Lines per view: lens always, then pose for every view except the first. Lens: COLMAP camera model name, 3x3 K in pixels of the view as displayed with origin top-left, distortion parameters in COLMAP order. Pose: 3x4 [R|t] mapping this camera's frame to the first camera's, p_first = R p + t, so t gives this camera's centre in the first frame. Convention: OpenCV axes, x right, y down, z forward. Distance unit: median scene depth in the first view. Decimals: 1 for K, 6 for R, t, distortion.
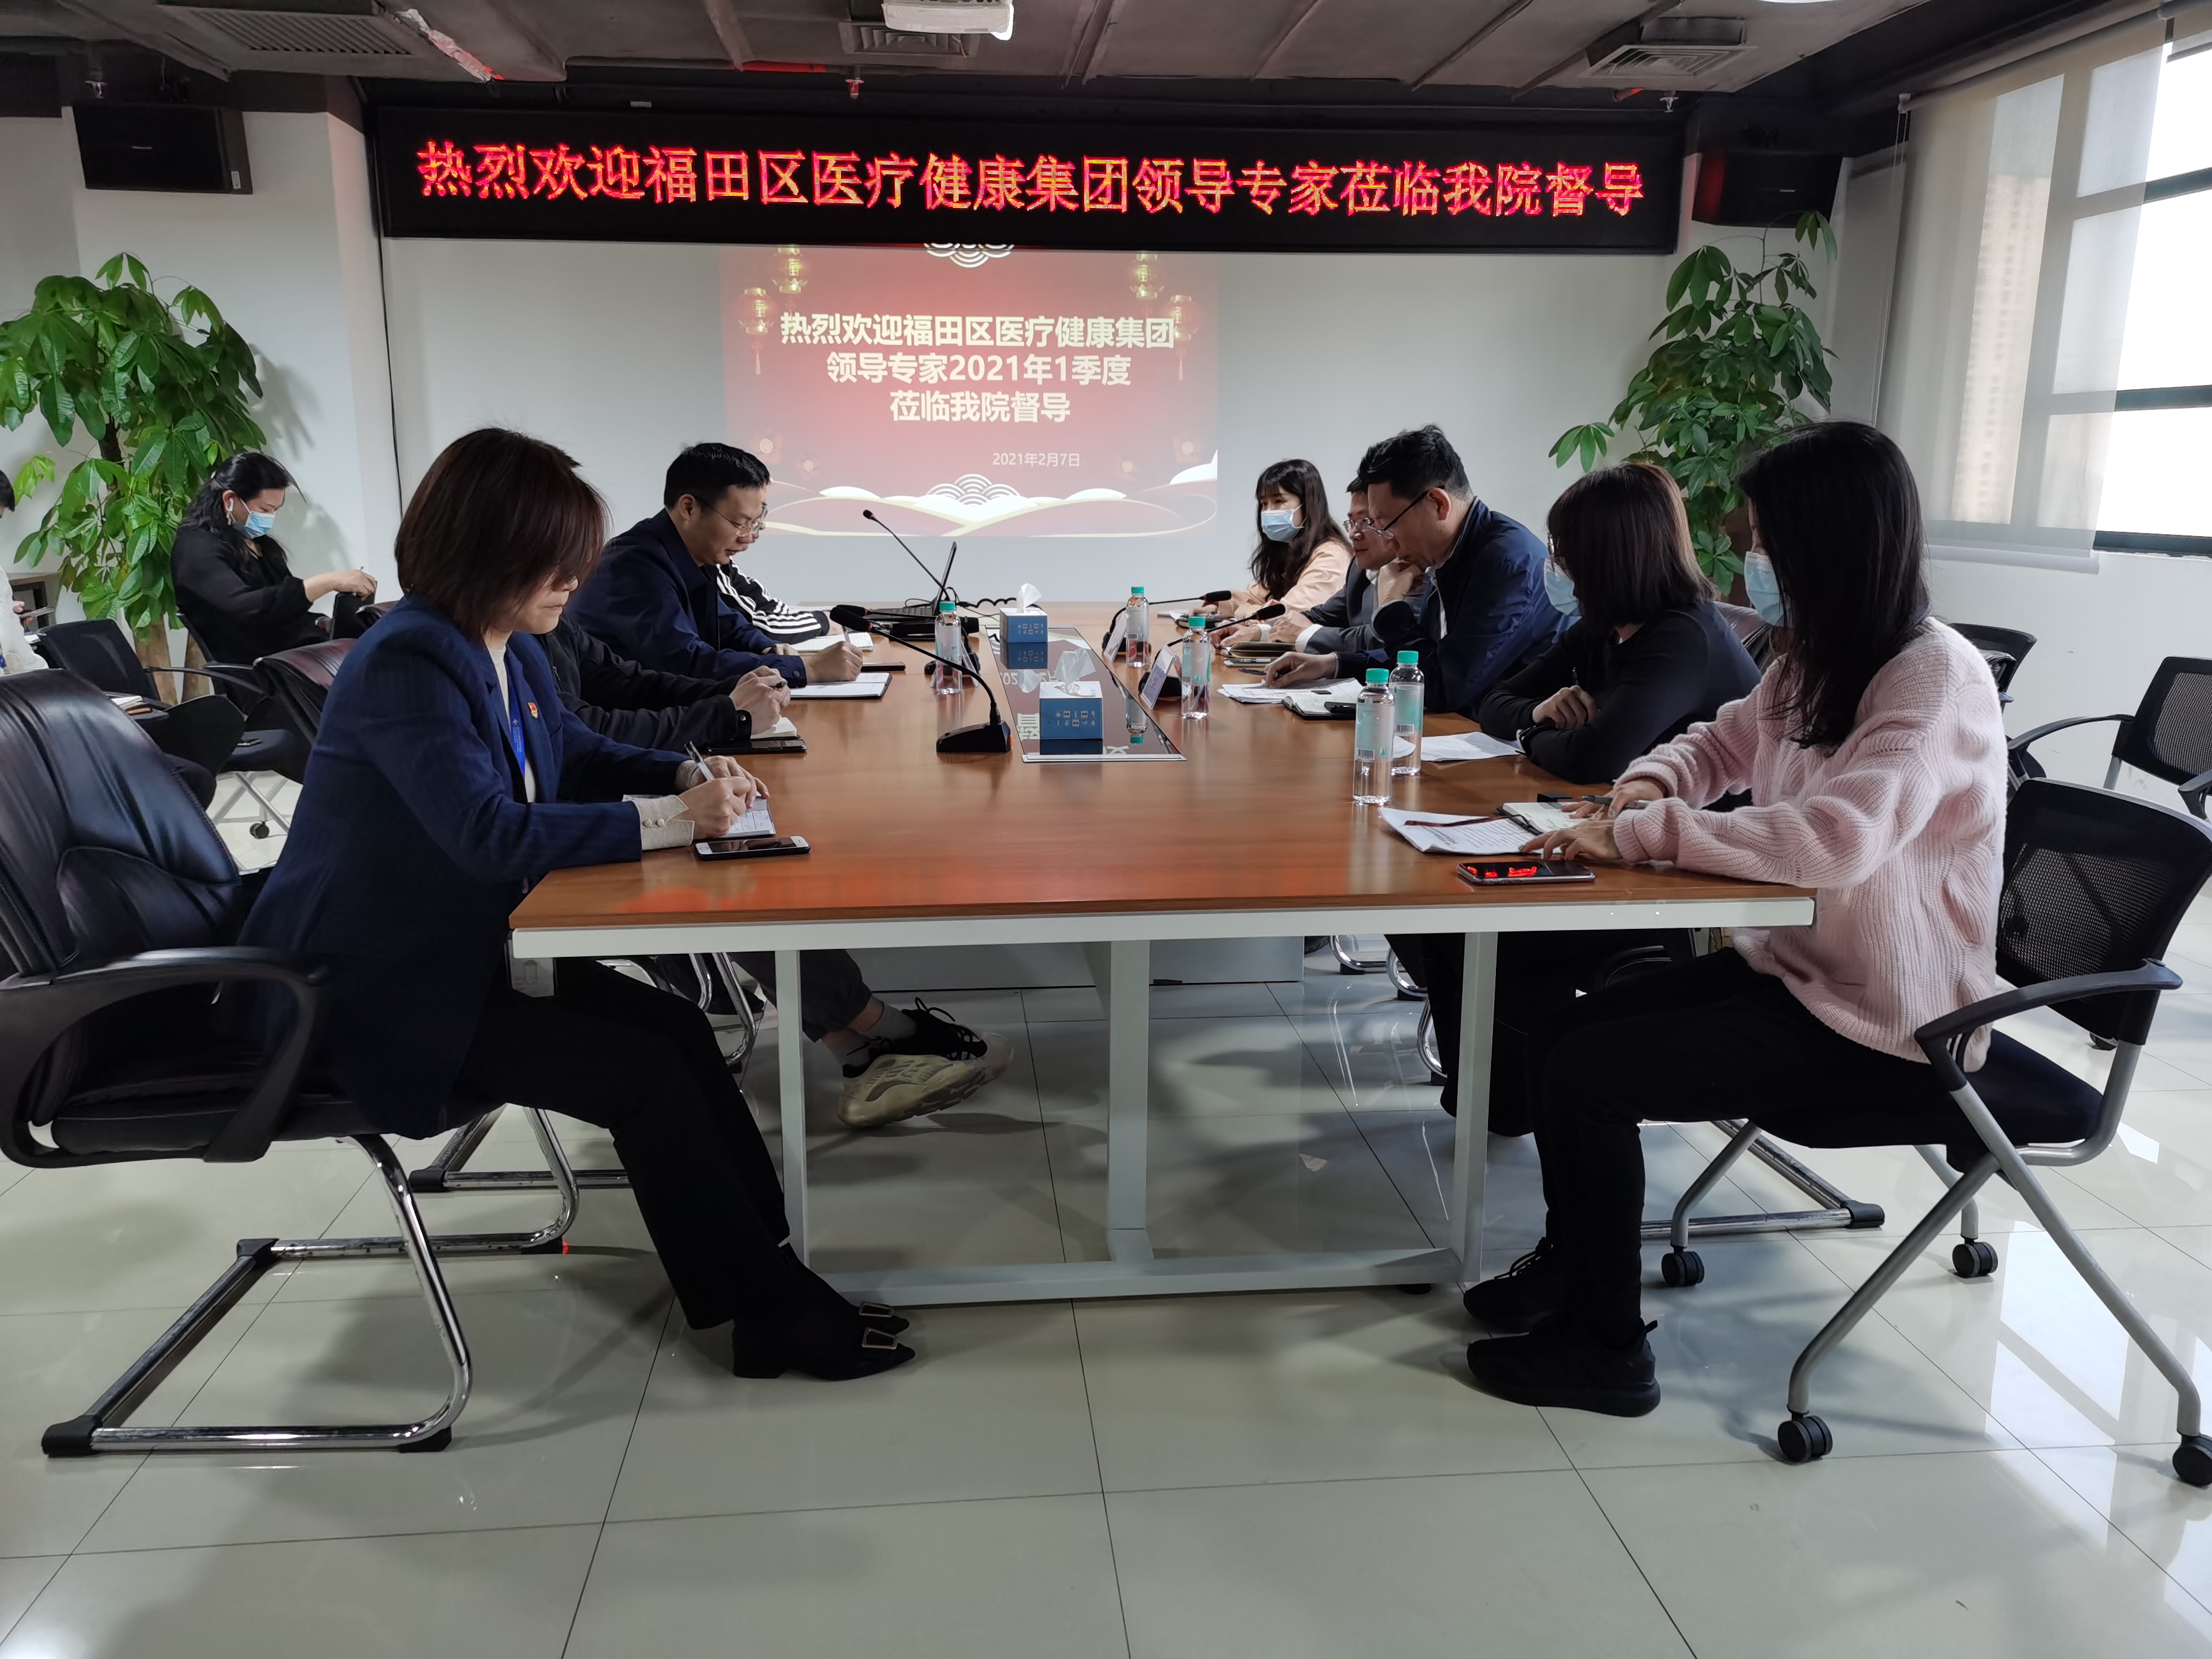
lens RADIAL K [[1726.1, 0, 1098.4], [0, 1726.1, 834.0], [0, 0, 1]] dist [0.060325, -0.034232]
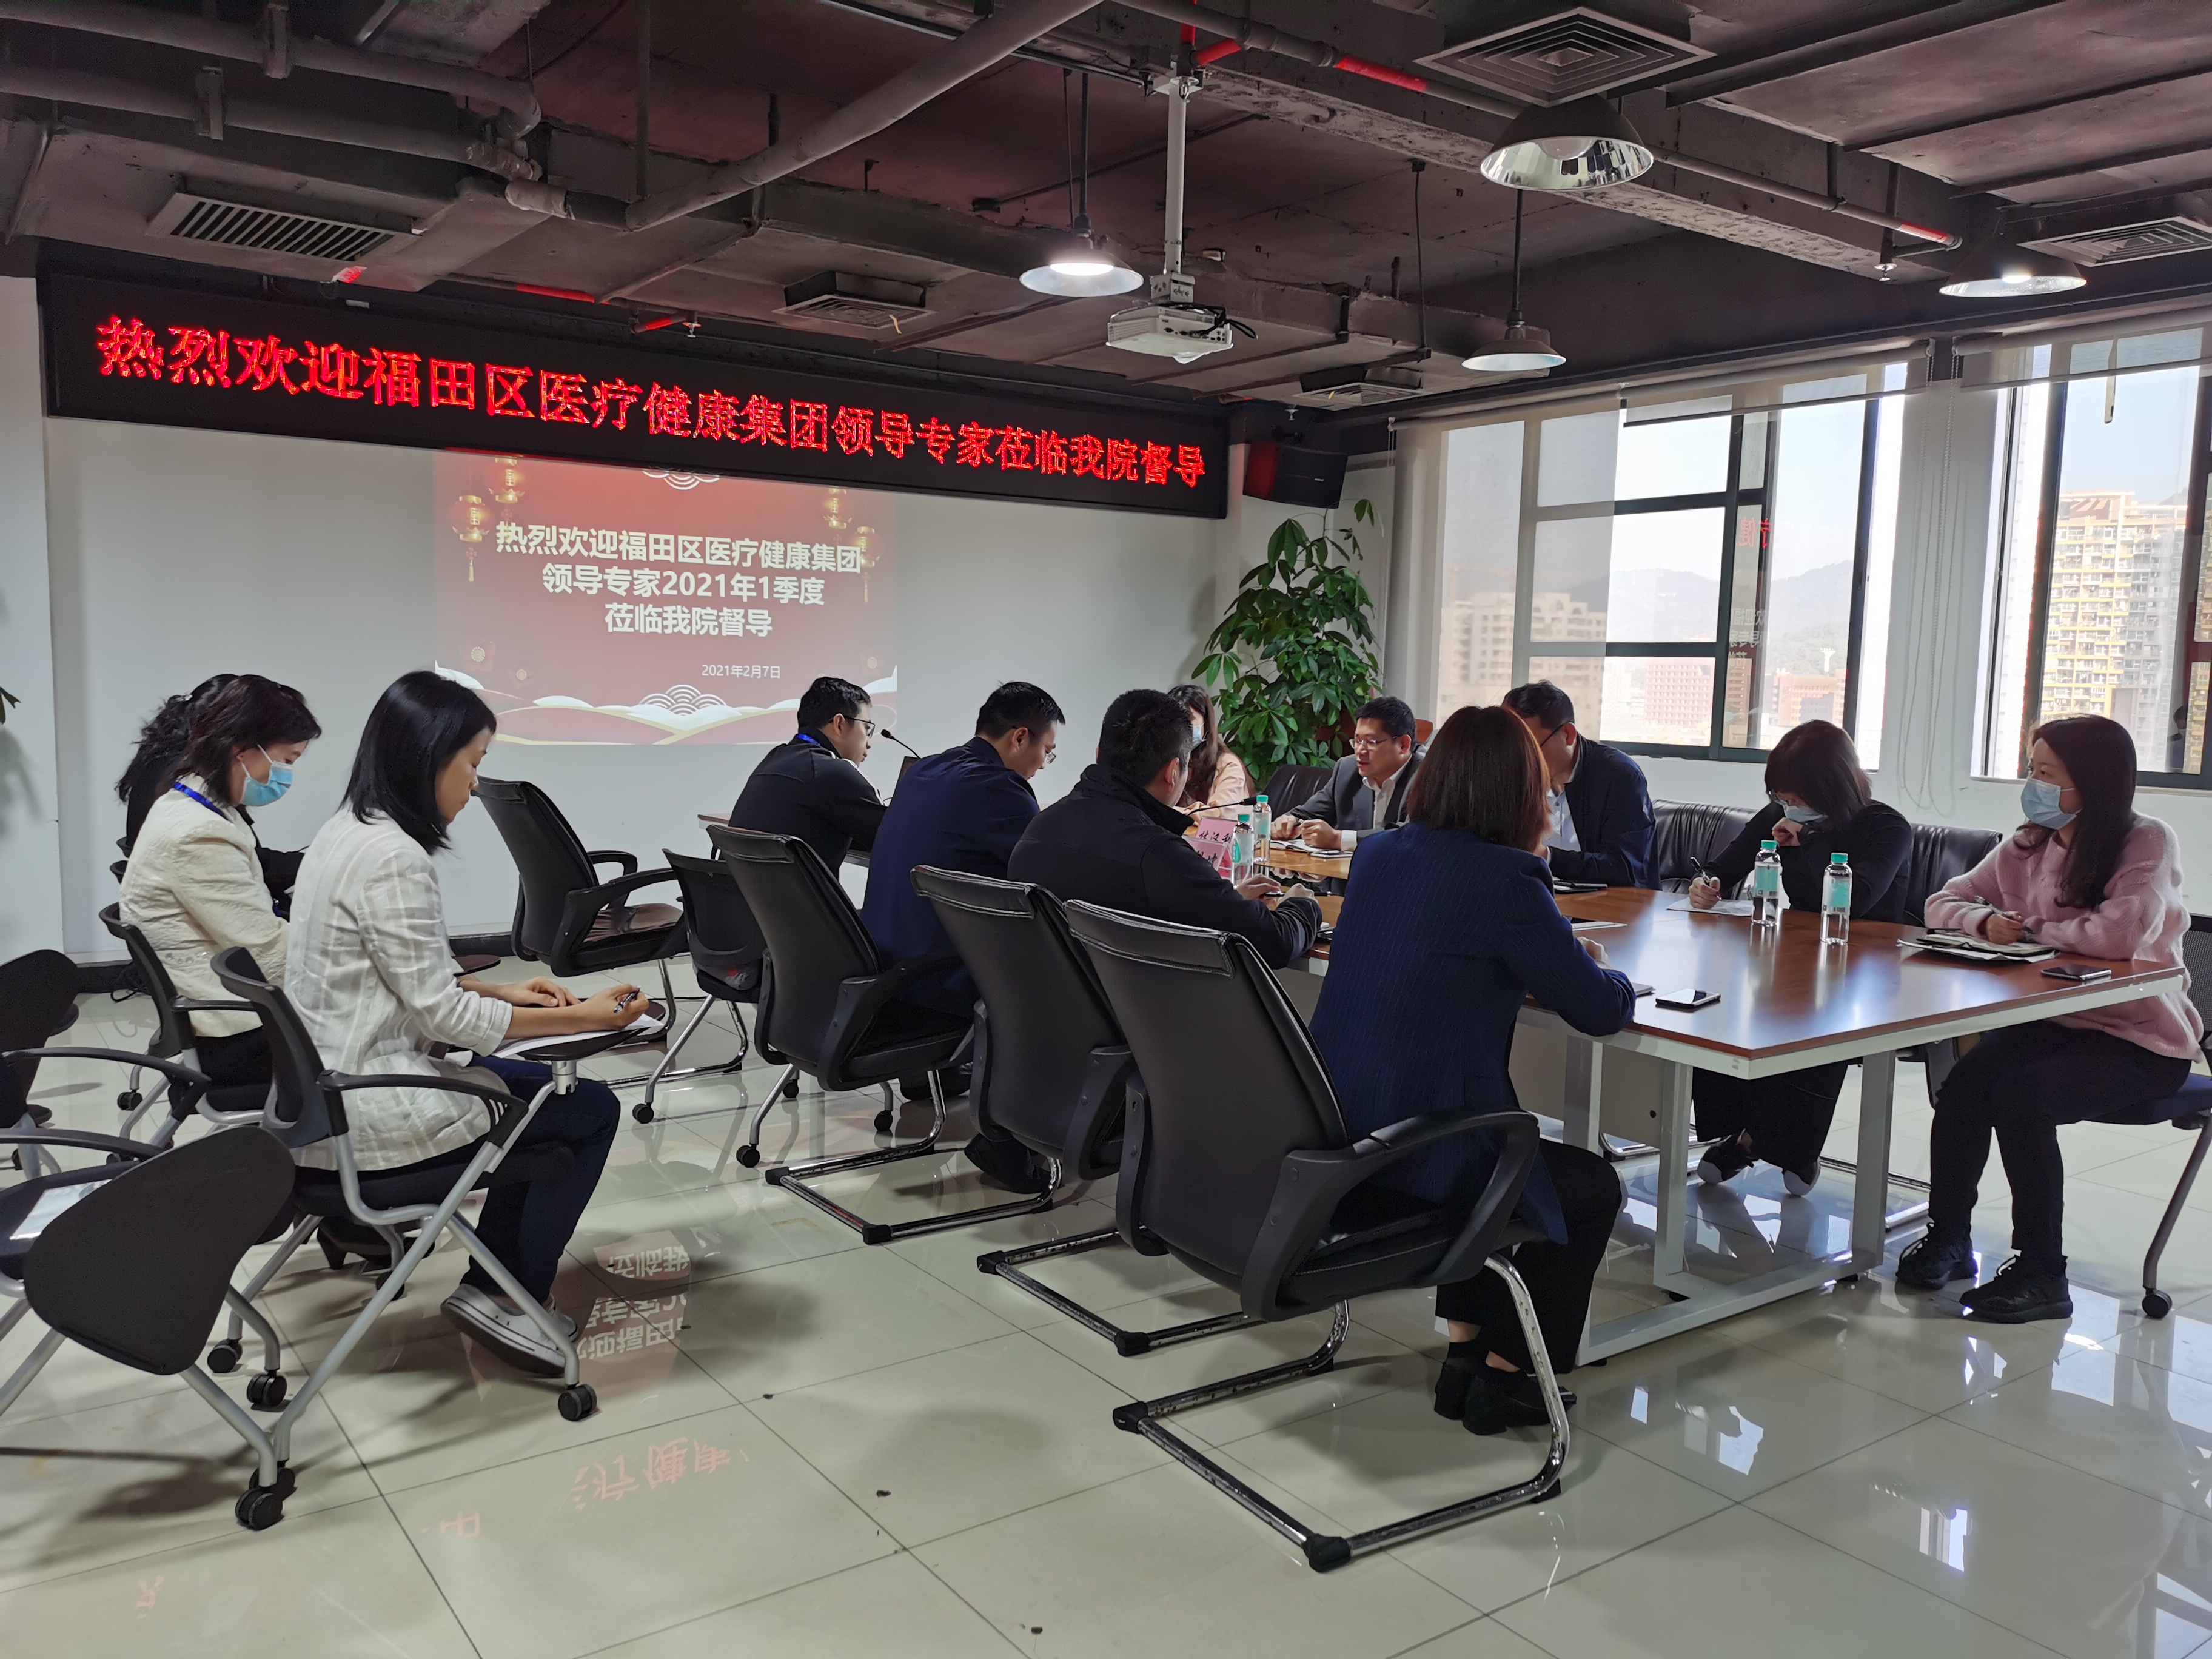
lens RADIAL K [[1726.1, 0, 1113.1], [0, 1726.1, 825.3], [0, 0, 1]] dist [0.060325, -0.034232]
pose [[0.859414, -0.031868, 0.510287, -0.390872], [0.087991, 0.992383, -0.086217, -0.015073], [-0.503652, 0.118997, 0.855672, 0.006313]]
